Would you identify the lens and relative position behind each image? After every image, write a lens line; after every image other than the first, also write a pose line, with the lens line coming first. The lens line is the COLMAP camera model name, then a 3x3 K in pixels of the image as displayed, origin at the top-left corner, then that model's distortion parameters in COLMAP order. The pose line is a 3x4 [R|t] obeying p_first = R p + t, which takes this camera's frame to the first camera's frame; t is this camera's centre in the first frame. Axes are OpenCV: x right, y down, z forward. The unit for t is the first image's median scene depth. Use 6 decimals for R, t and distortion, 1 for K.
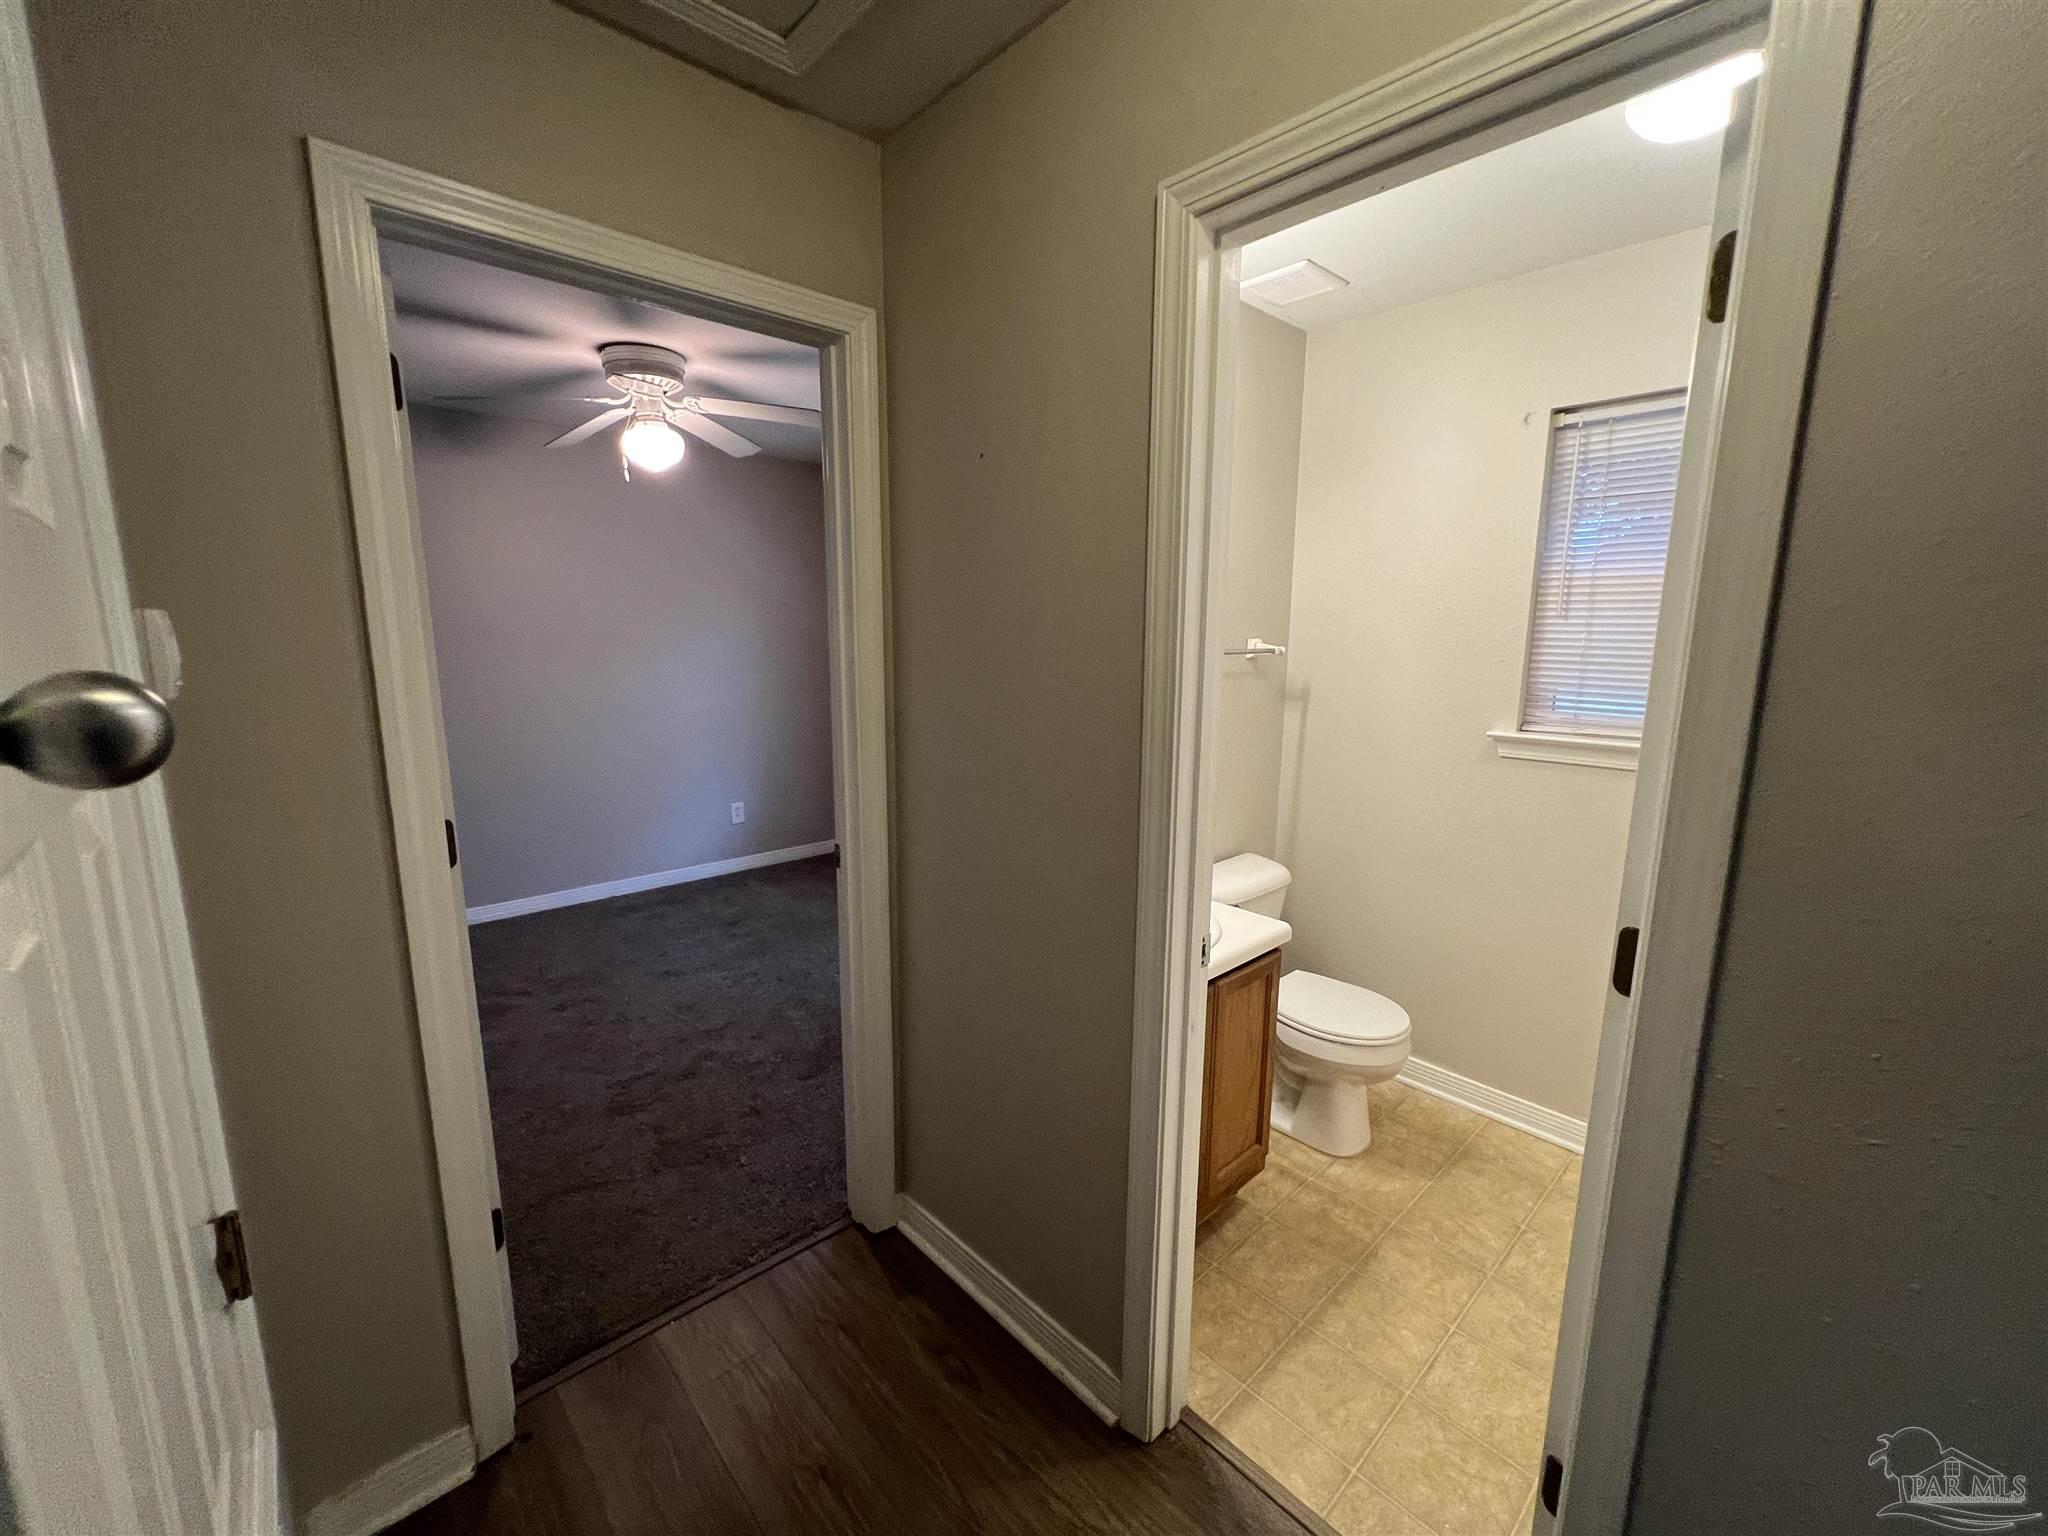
lens RADIAL K [[826.0, 0, 1022.1], [0, 826.0, 770.6], [0, 0, 1]] dist [0.001493, 0.000287]
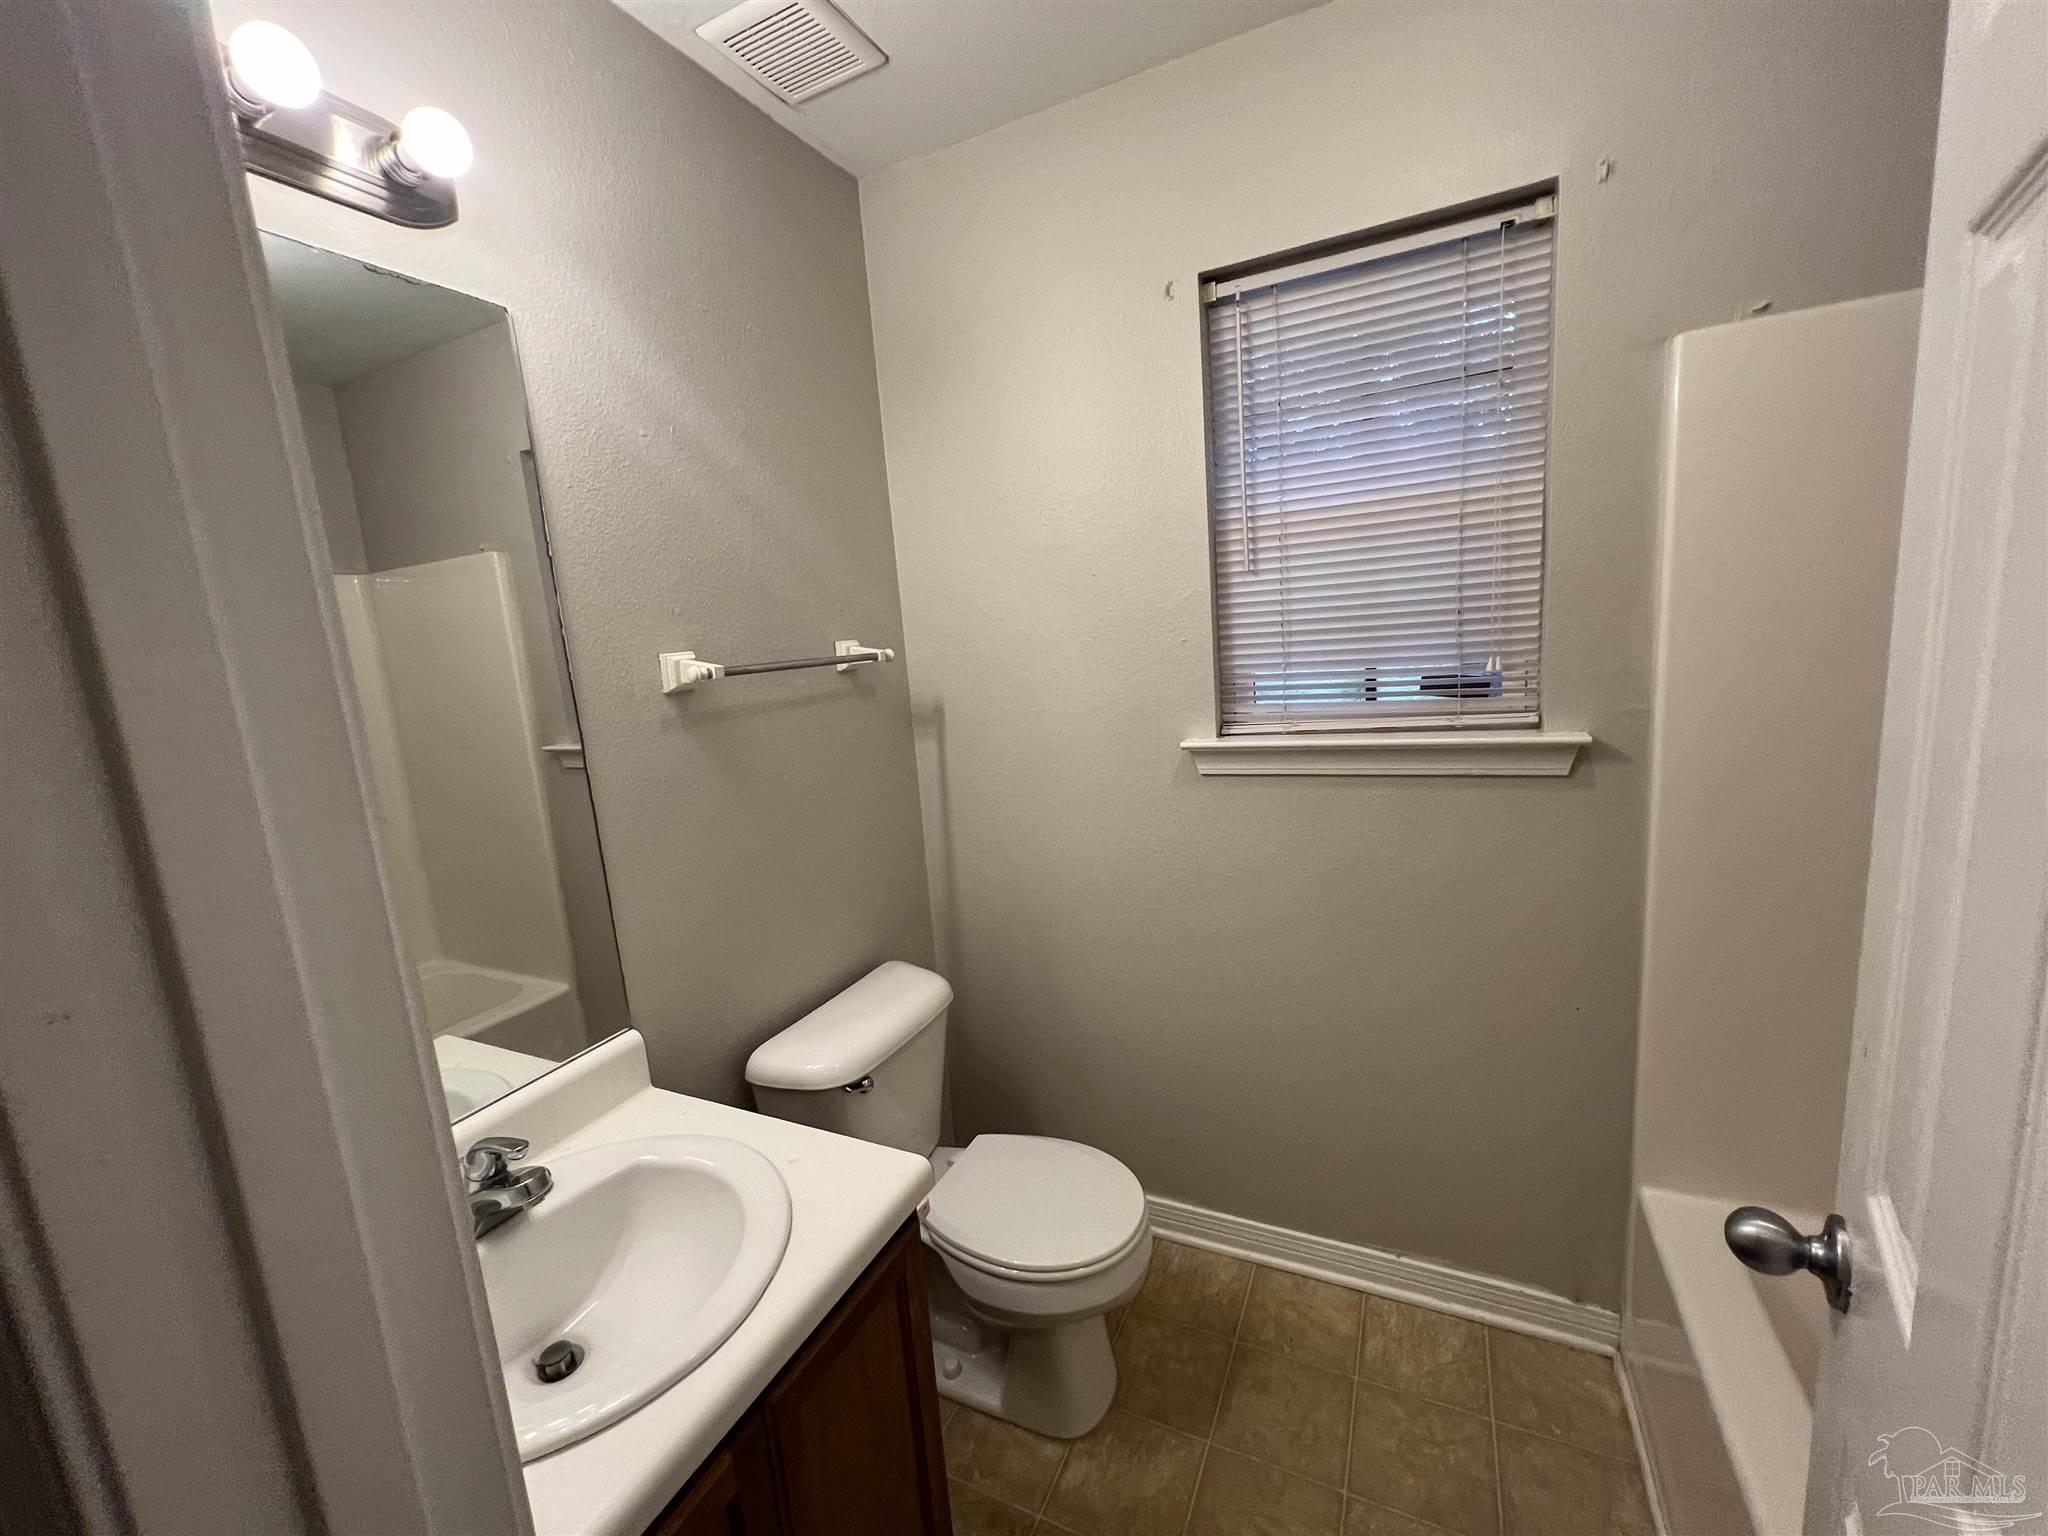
lens RADIAL K [[826.0, 0, 1019.2], [0, 826.0, 770.9], [0, 0, 1]] dist [0.001493, 0.000287]
pose [[0.927865, -0.135426, 0.347456, 0.192350], [0.143463, 0.989652, 0.002617, -0.045892], [-0.344215, 0.047419, 0.937693, 0.398664]]
